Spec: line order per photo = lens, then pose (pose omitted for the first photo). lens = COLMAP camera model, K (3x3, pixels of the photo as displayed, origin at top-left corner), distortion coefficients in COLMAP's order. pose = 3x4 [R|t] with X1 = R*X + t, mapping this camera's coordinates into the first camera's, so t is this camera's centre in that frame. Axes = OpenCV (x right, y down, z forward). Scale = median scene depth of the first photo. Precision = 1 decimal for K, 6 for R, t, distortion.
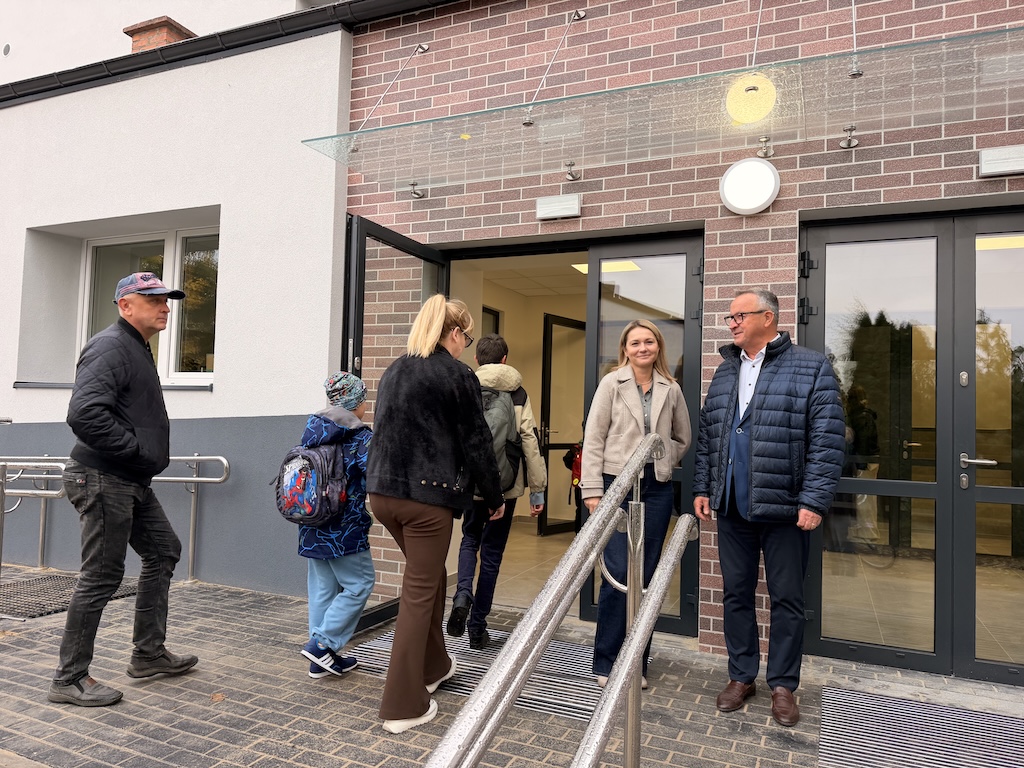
lens RADIAL K [[720.6, 0, 498.1], [0, 720.6, 403.3], [0, 0, 1]] dist [0.017542, -0.027681]
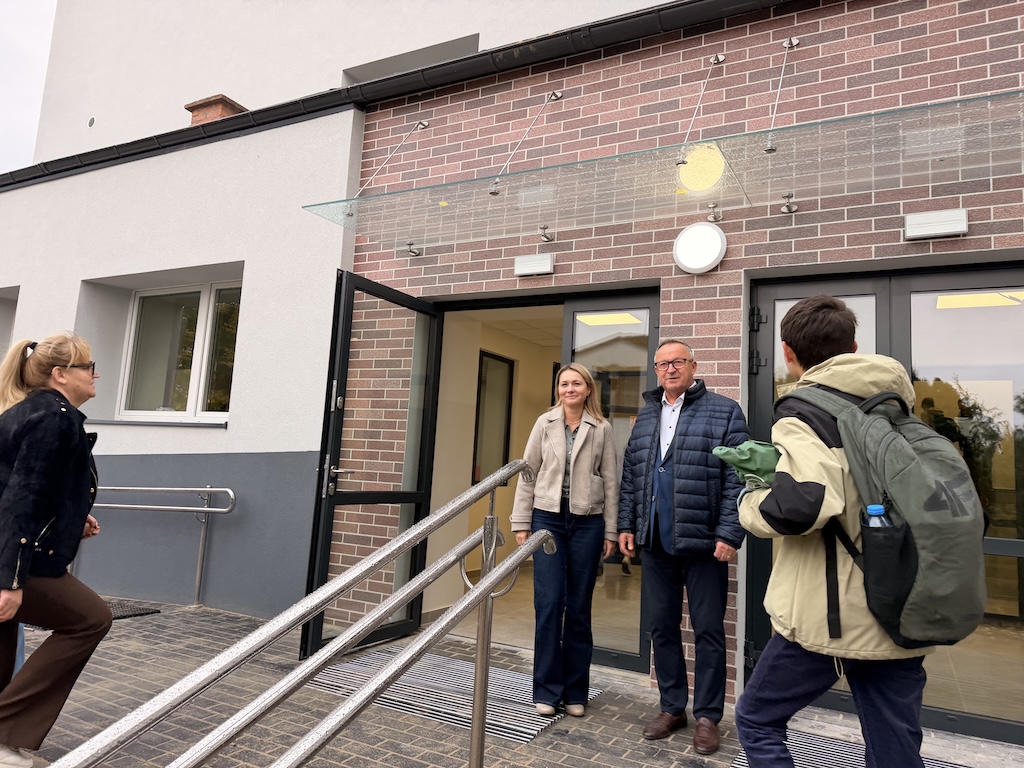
lens RADIAL K [[720.6, 0, 507.3], [0, 720.6, 391.5], [0, 0, 1]] dist [0.017542, -0.027681]
pose [[0.997329, 0.017772, -0.070840, 0.137266], [-0.023959, 0.995879, -0.087465, 0.016884], [0.068994, 0.088929, 0.993646, -0.077730]]
